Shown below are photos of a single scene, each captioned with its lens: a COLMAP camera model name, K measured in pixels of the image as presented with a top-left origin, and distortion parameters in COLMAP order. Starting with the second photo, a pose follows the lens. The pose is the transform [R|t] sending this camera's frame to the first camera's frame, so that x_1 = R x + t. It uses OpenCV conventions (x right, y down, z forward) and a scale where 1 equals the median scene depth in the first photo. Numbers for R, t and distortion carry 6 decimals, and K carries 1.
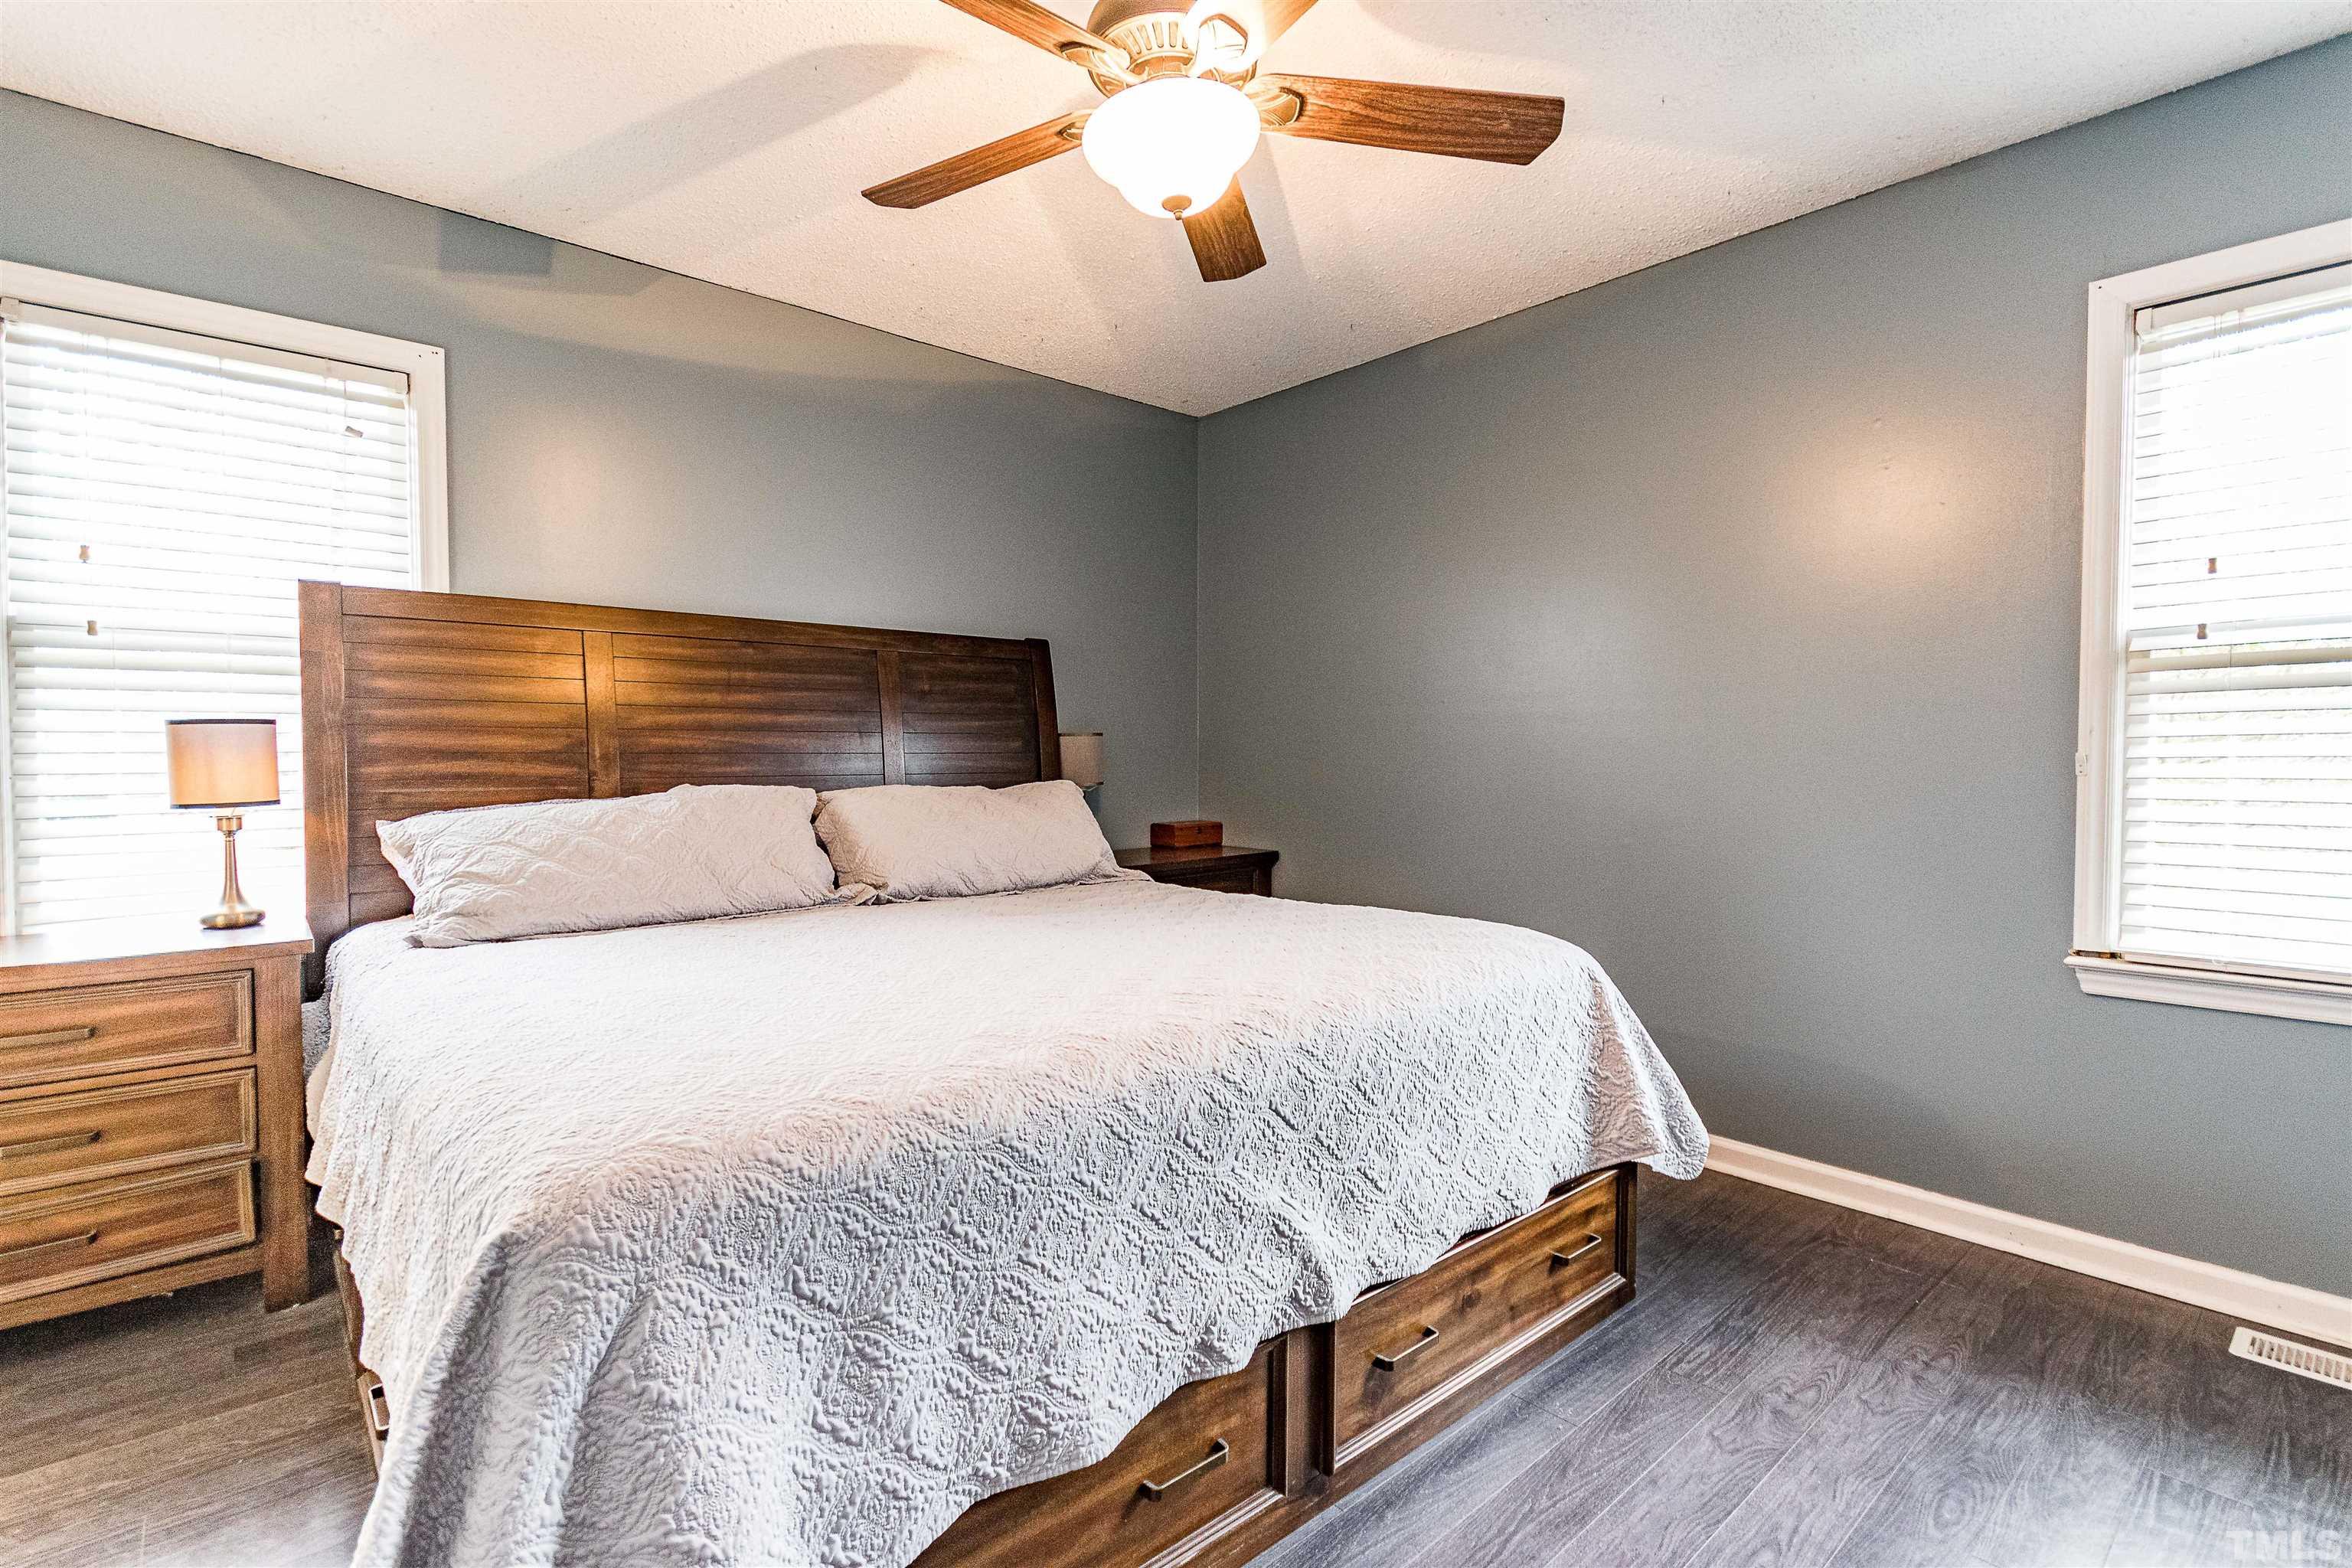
lens RADIAL K [[1085.2, 0, 1178.7], [0, 1085.2, 782.2], [0, 0, 1]] dist [0.004413, 0.000091]
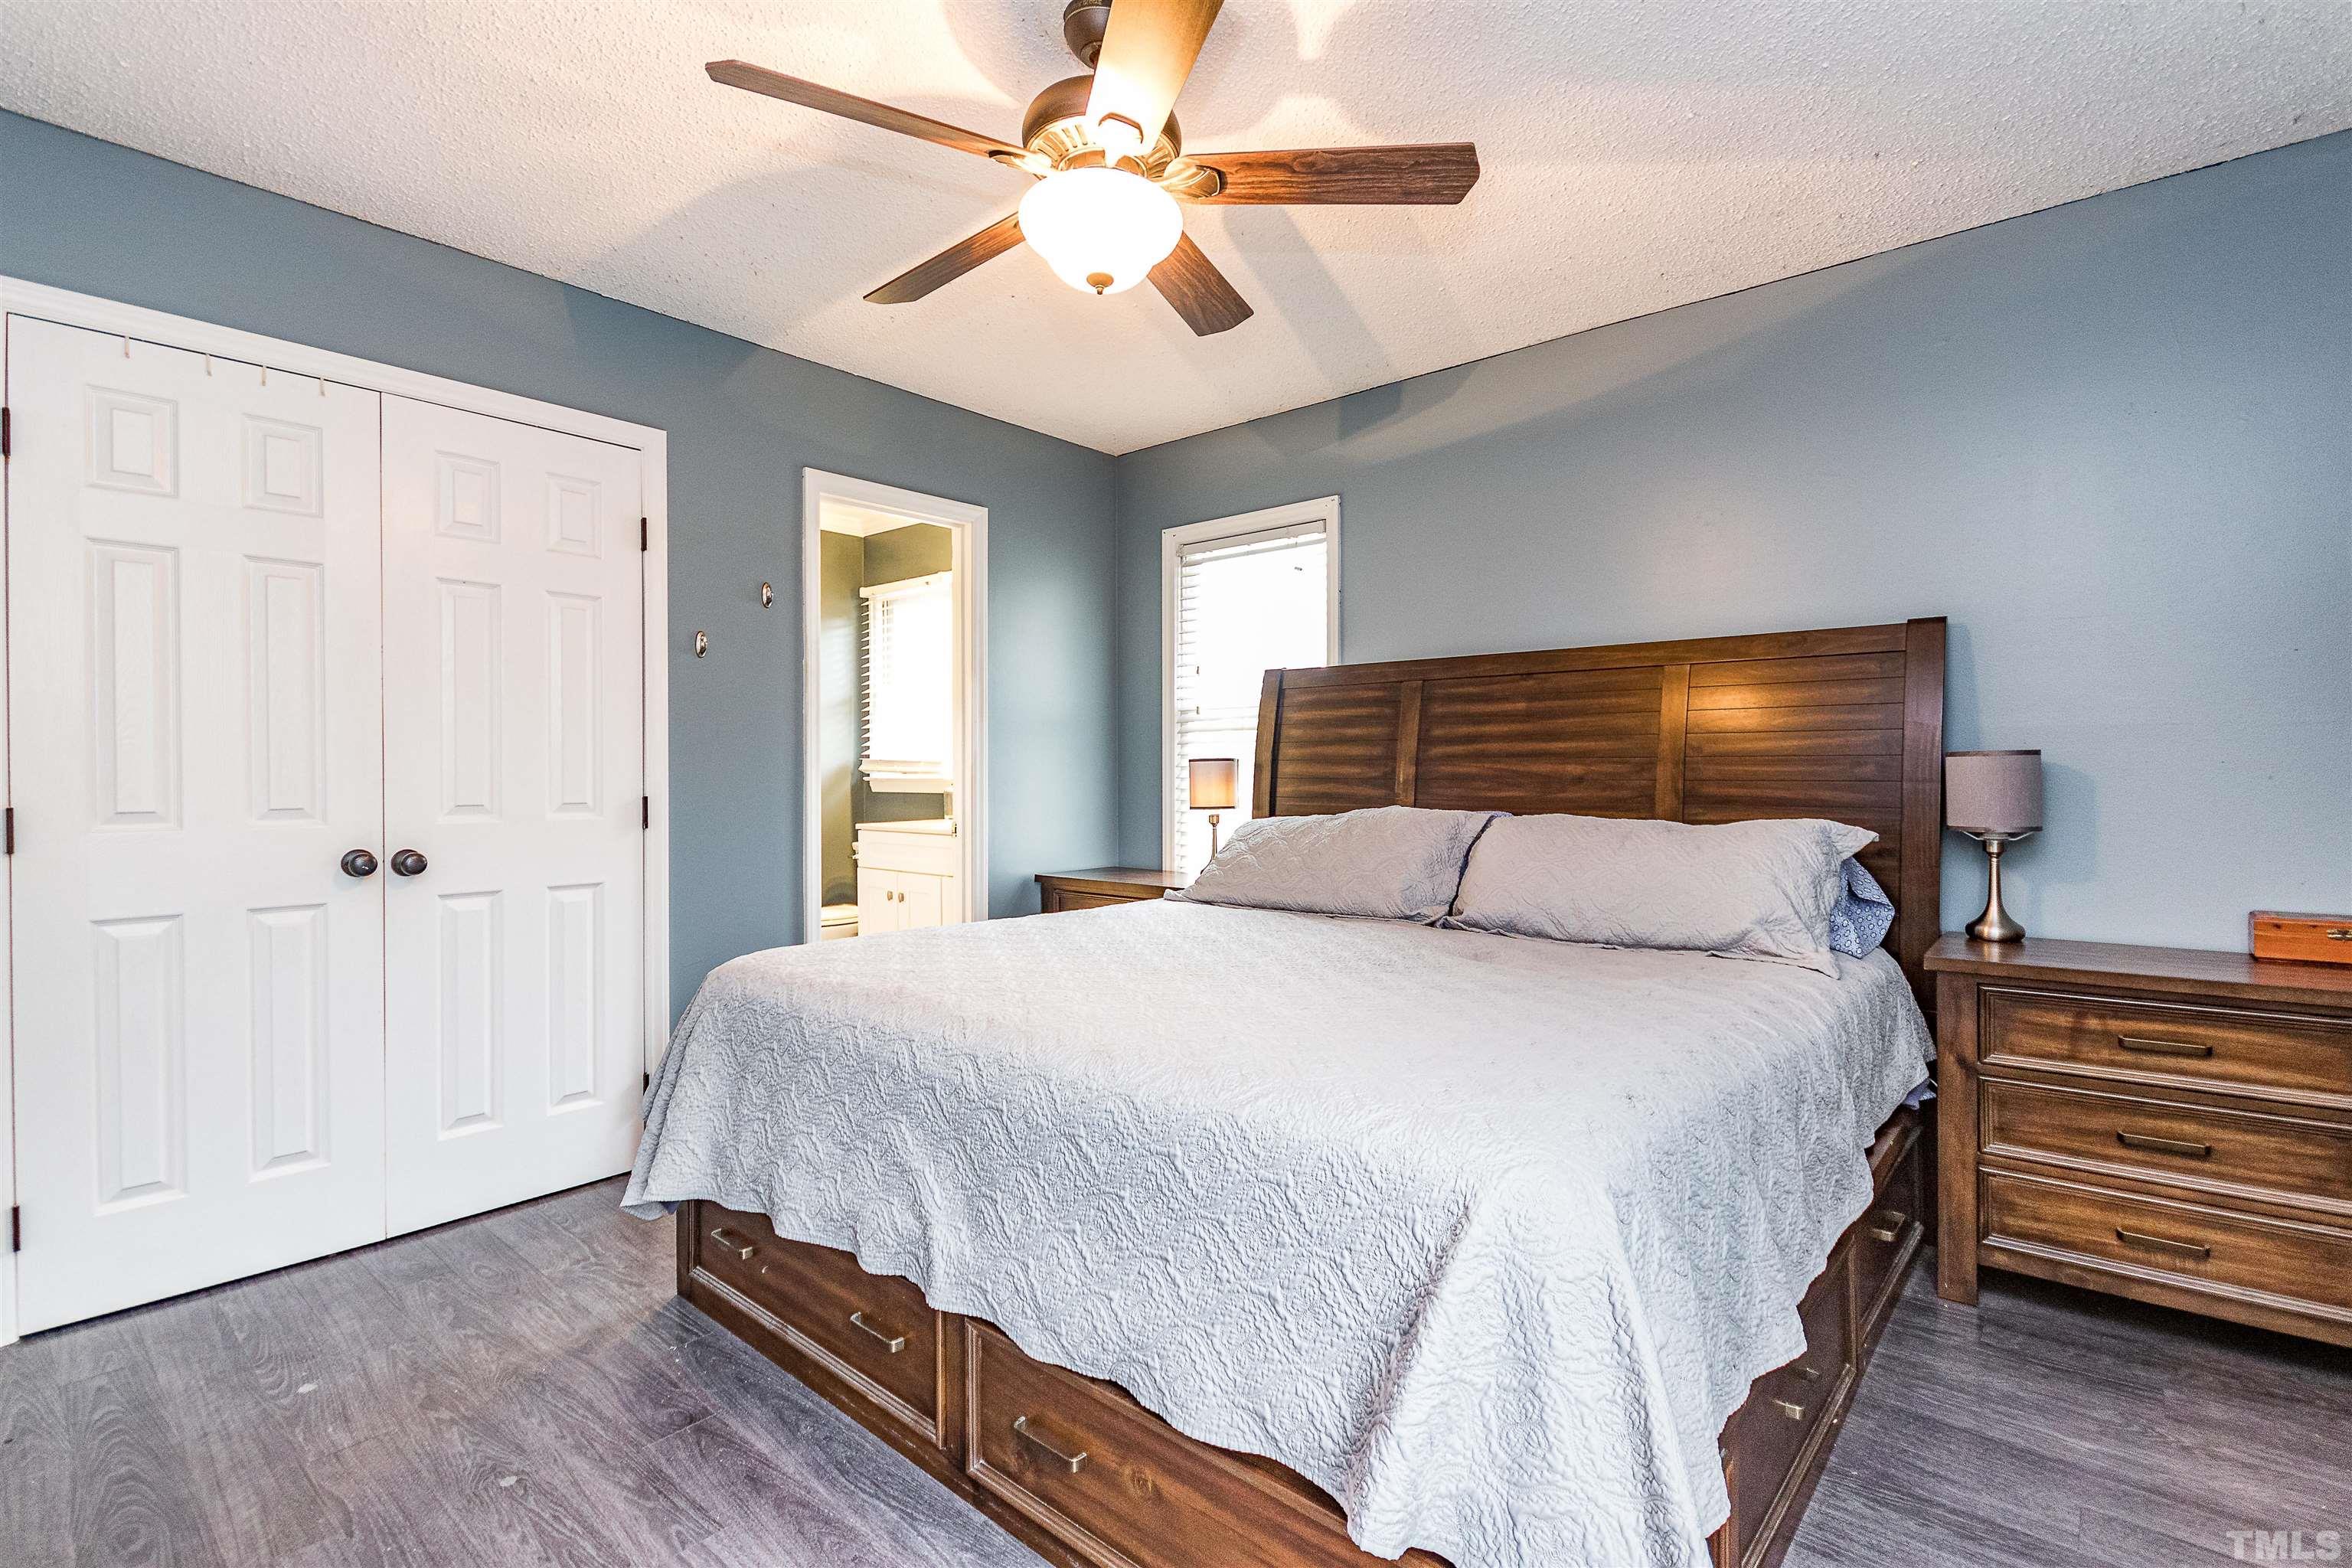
lens RADIAL K [[1085.2, 0, 1181.2], [0, 1085.2, 781.4], [0, 0, 1]] dist [0.004413, 0.000091]
pose [[0.131689, 0.003057, -0.991286, 0.706433], [-0.031958, 0.999489, -0.001163, -0.015392], [0.990776, 0.031832, 0.131719, 0.623461]]
